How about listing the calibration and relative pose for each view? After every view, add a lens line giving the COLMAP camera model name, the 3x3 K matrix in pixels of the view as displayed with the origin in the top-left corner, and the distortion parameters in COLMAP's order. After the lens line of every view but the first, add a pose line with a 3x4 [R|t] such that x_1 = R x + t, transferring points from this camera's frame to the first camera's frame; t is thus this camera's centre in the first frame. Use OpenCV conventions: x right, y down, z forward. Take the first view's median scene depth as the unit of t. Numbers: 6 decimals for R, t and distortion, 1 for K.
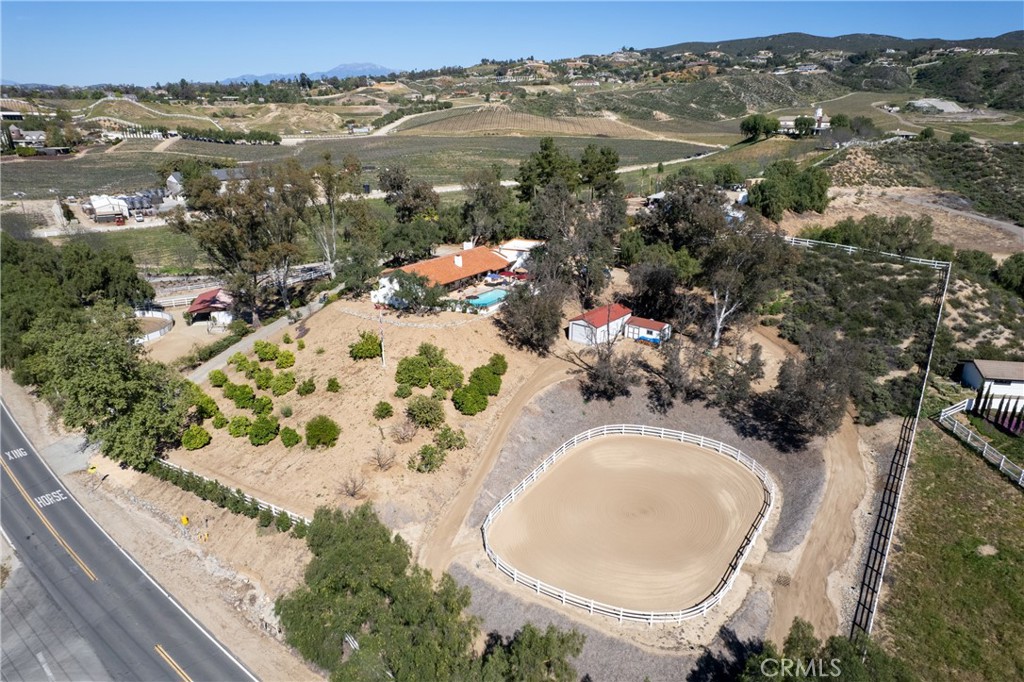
lens RADIAL K [[655.8, 0, 509.9], [0, 655.8, 348.1], [0, 0, 1]] dist [-0.069655, 0.066198]
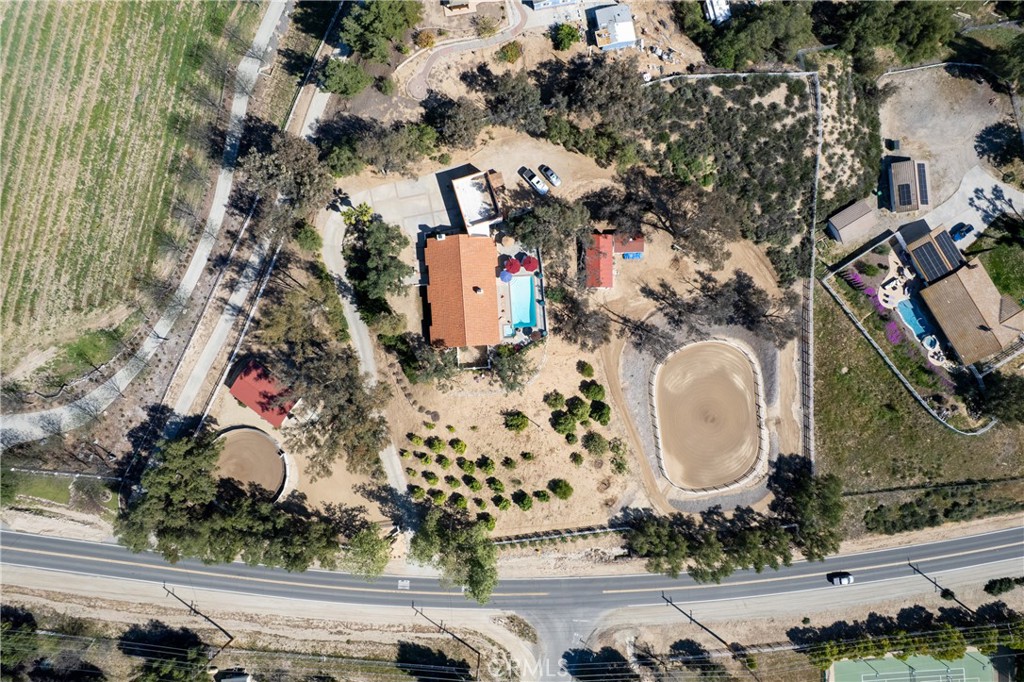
lens RADIAL K [[655.8, 0, 509.9], [0, 655.8, 348.1], [0, 0, 1]] dist [-0.069655, 0.066198]
pose [[0.774277, -0.632574, 0.018601, -0.115947], [0.207429, 0.281444, 0.936890, -1.097574], [-0.597887, -0.721554, 0.349130, 0.461530]]
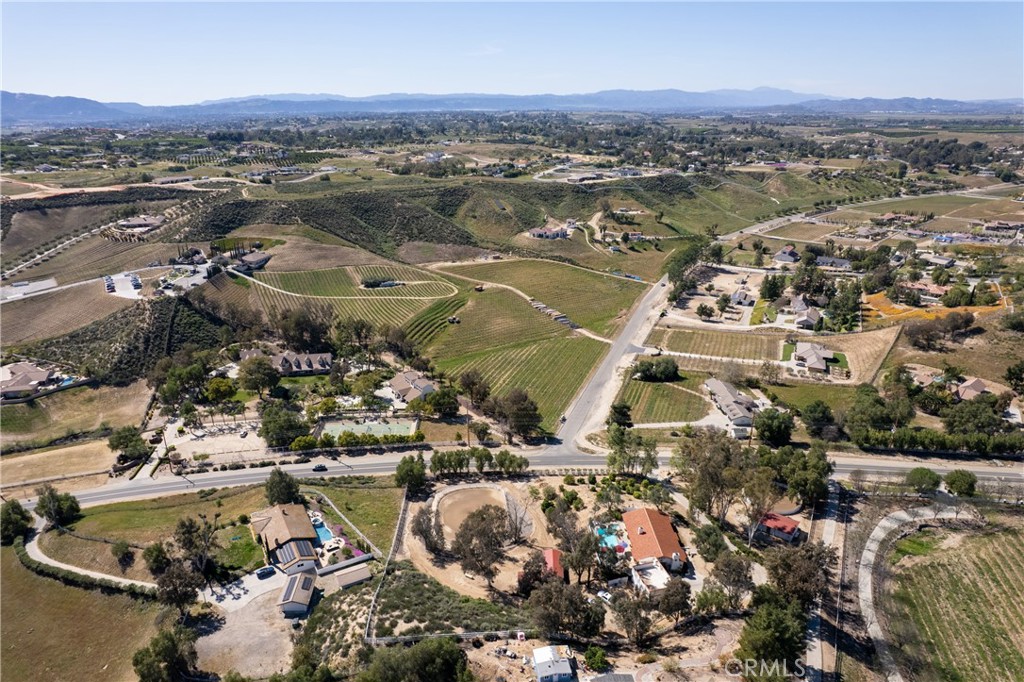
lens RADIAL K [[655.8, 0, 509.9], [0, 655.8, 348.1], [0, 0, 1]] dist [-0.069655, 0.066198]
pose [[-0.793291, 0.221582, -0.567090, 0.936815], [-0.209159, 0.775554, 0.595625, -1.295142], [0.571789, 0.591116, -0.568894, 1.377307]]
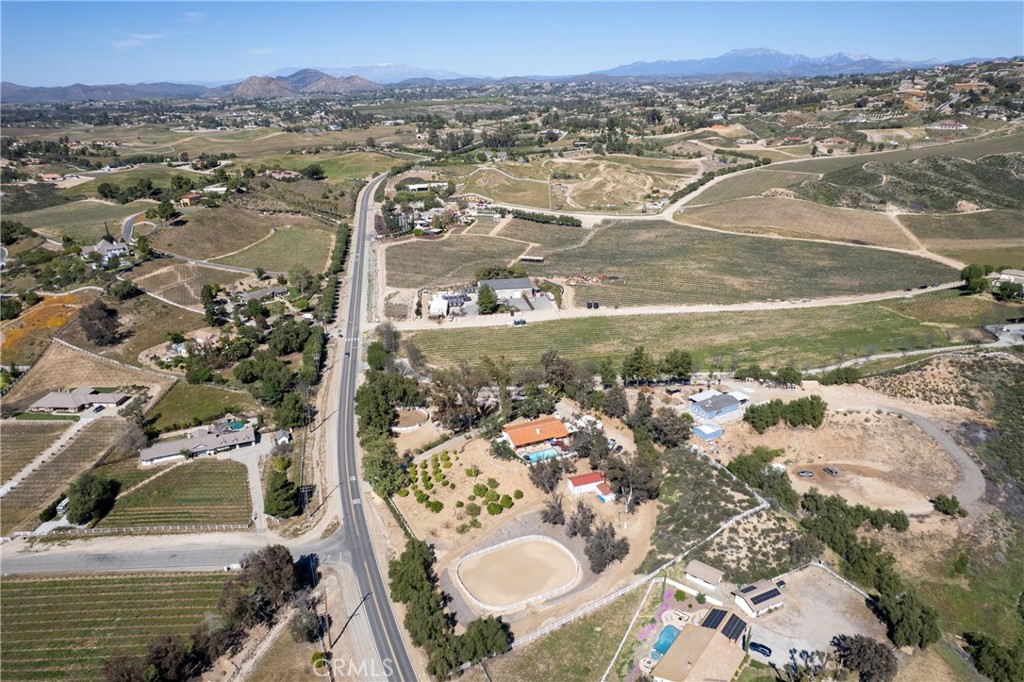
lens RADIAL K [[655.8, 0, 509.9], [0, 655.8, 348.1], [0, 0, 1]] dist [-0.069655, 0.066198]
pose [[0.857483, 0.181739, -0.481345, 0.735618], [-0.172309, 0.982950, 0.064171, -0.472375], [0.484801, 0.027915, 0.874179, -0.791364]]
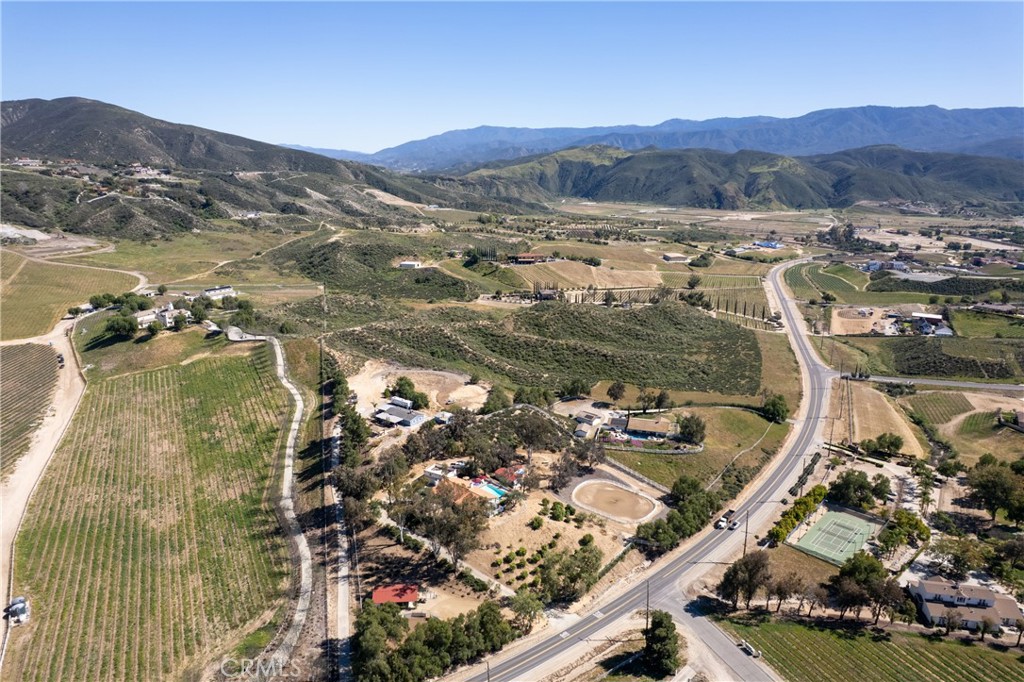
lens RADIAL K [[655.8, 0, 509.9], [0, 655.8, 348.1], [0, 0, 1]] dist [-0.069655, 0.066198]
pose [[0.152524, -0.268189, 0.951216, -1.841040], [0.346007, 0.916053, 0.202794, -0.868240], [-0.925751, 0.298196, 0.232515, 0.239740]]
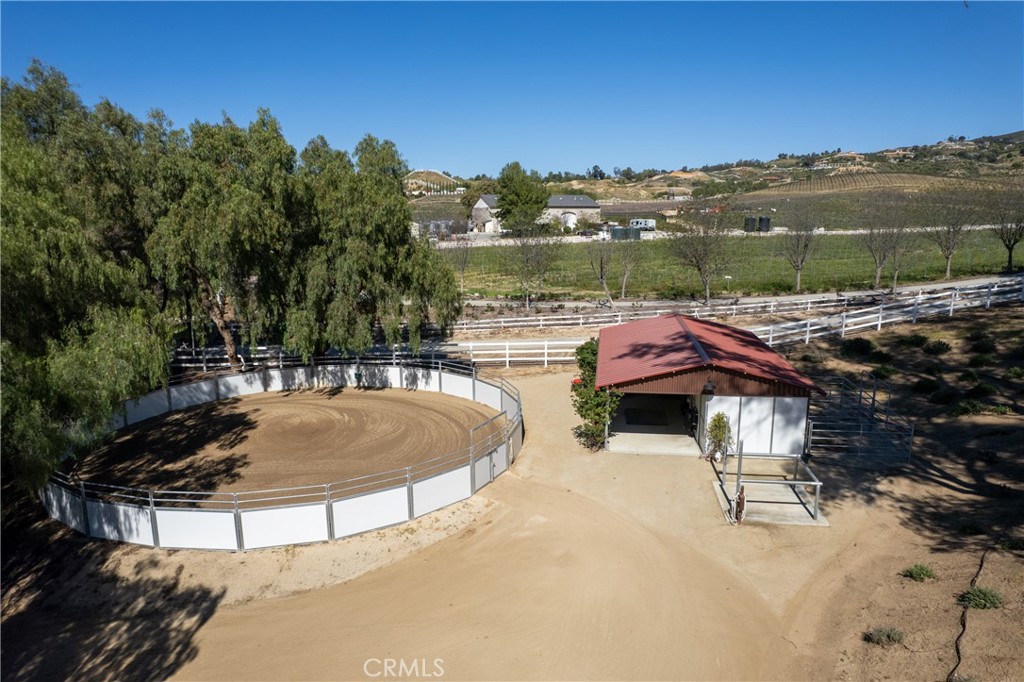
lens RADIAL K [[655.8, 0, 509.9], [0, 655.8, 348.1], [0, 0, 1]] dist [-0.069655, 0.066198]
pose [[0.924072, 0.061969, -0.377161, -0.452097], [-0.120486, 0.983688, -0.133574, -0.035959], [0.362731, 0.168874, 0.916465, 0.806019]]
